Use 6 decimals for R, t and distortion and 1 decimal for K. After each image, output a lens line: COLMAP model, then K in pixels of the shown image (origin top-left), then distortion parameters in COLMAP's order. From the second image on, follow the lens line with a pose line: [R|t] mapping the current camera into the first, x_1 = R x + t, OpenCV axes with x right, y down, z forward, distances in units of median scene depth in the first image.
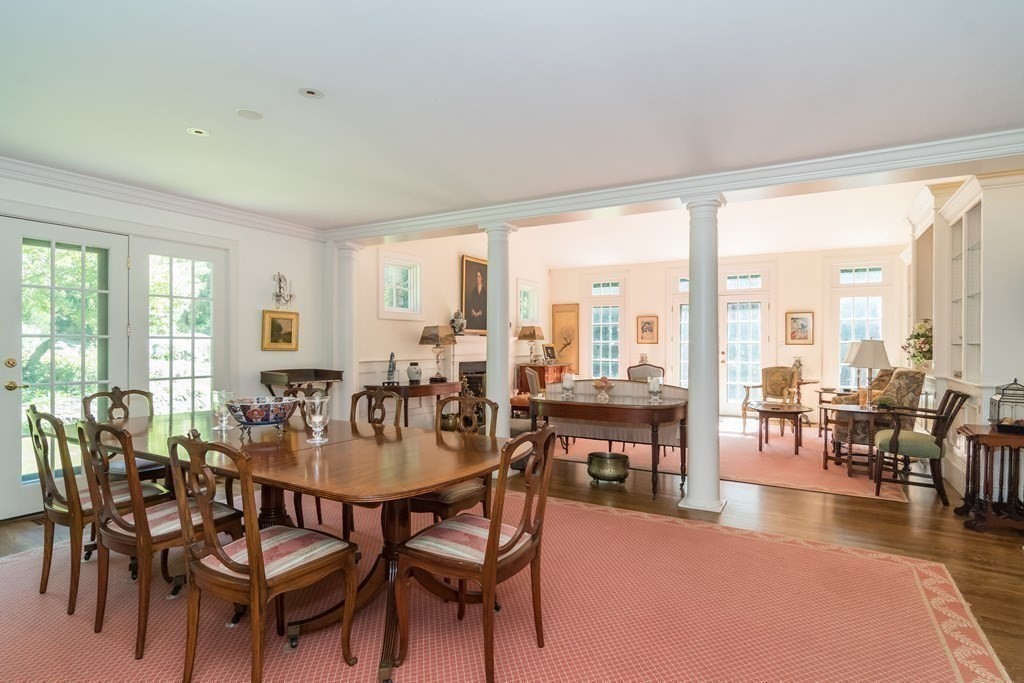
lens RADIAL K [[522.9, 0, 512.0], [0, 522.9, 341.5], [0, 0, 1]] dist [-0.002960, -0.000260]
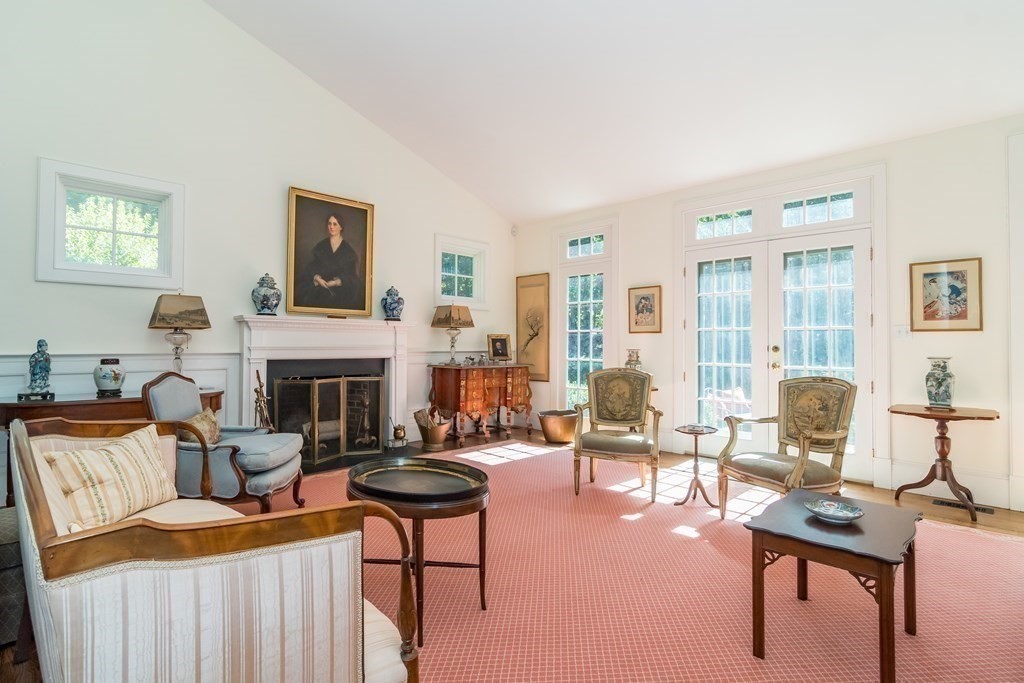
lens RADIAL K [[512.8, 0, 494.5], [0, 512.8, 331.3], [0, 0, 1]] dist [0.019803, 0.000811]
pose [[0.965747, -0.002052, -0.259479, 0.283600], [-0.002649, 0.999839, -0.017768, 0.015414], [0.259473, 0.017847, 0.965585, 0.452124]]
